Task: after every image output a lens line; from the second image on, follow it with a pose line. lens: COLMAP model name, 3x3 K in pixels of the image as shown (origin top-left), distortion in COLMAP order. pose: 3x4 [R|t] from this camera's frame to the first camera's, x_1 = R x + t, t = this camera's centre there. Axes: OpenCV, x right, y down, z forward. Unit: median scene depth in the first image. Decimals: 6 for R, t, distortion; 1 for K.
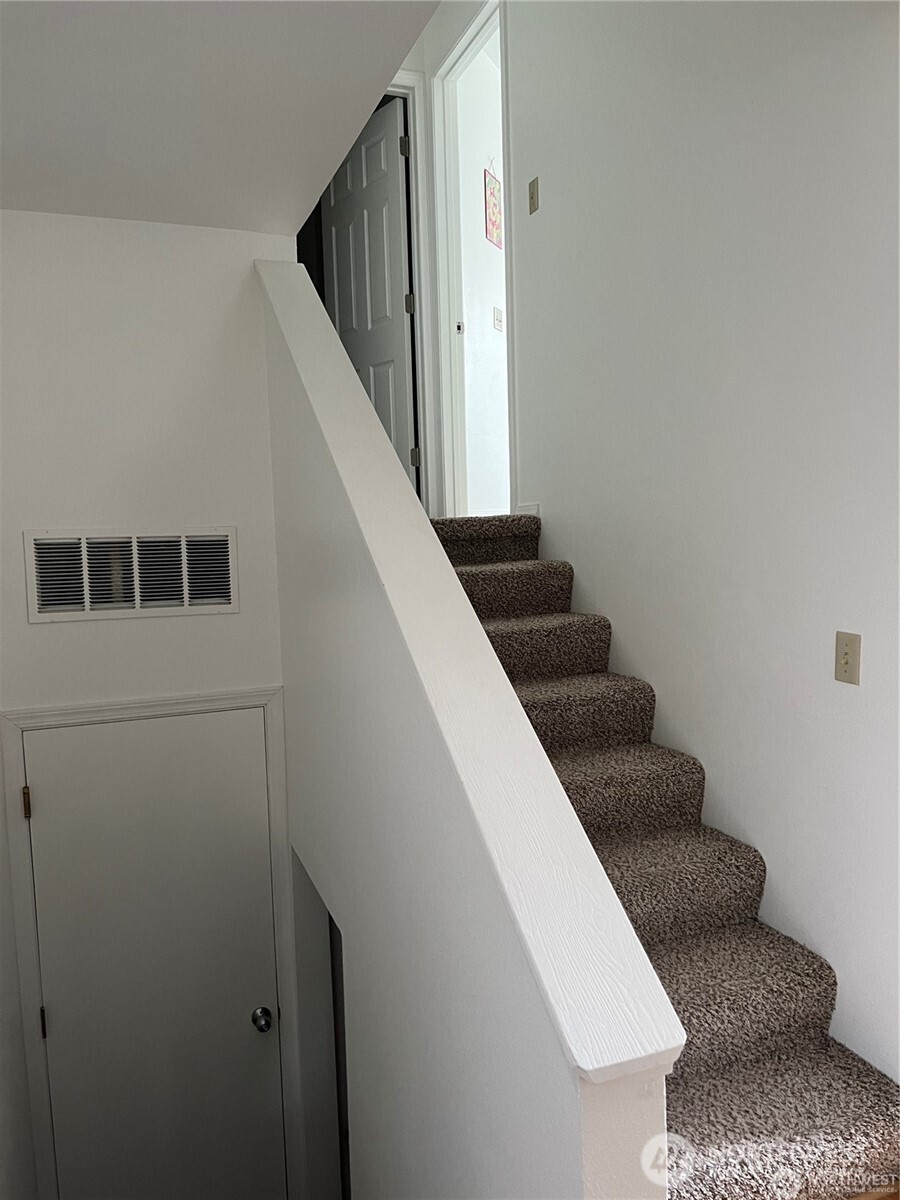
lens RADIAL K [[902.0, 0, 452.6], [0, 902.0, 601.4], [0, 0, 1]] dist [0.038496, -0.052513]
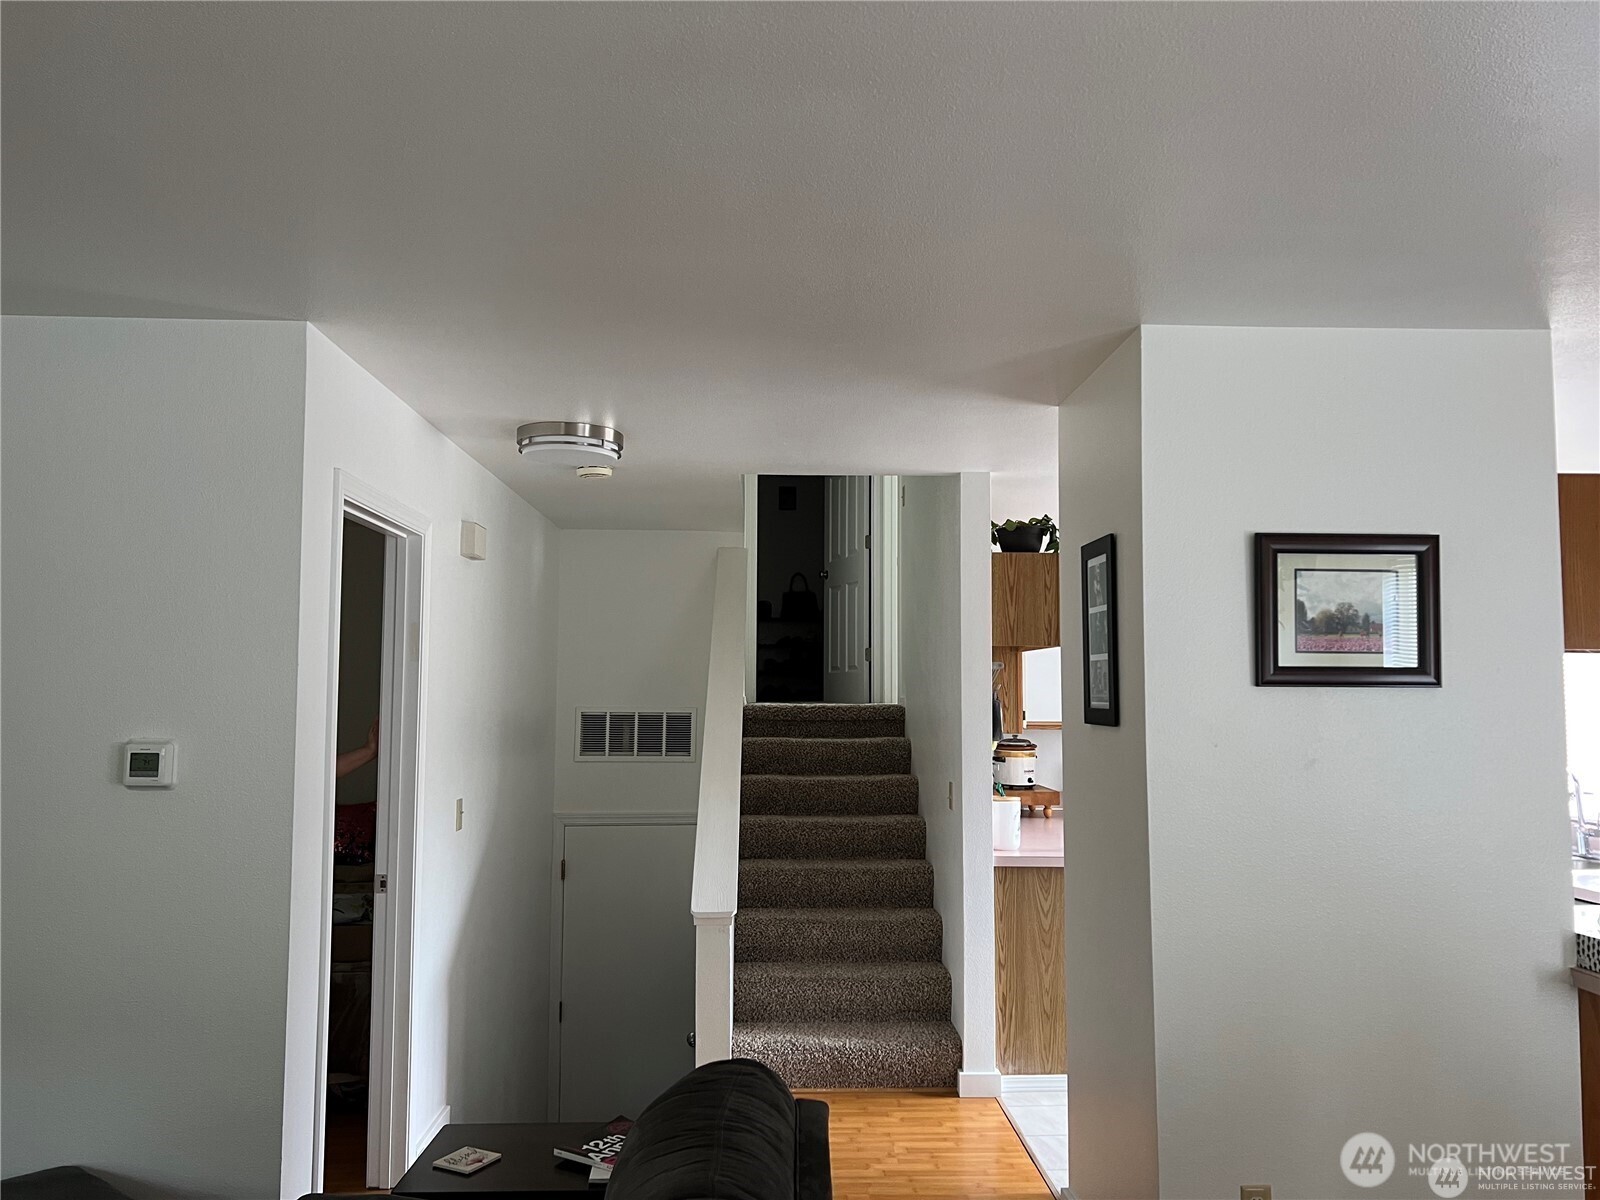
lens RADIAL K [[1202.7, 0, 800.7], [0, 1202.7, 596.6], [0, 0, 1]] dist [0.038496, -0.052513]
pose [[0.935994, -0.002505, -0.352007, 0.691064], [-0.057356, 0.985527, -0.159522, 0.053151], [0.347312, 0.169501, 0.922304, -0.936549]]
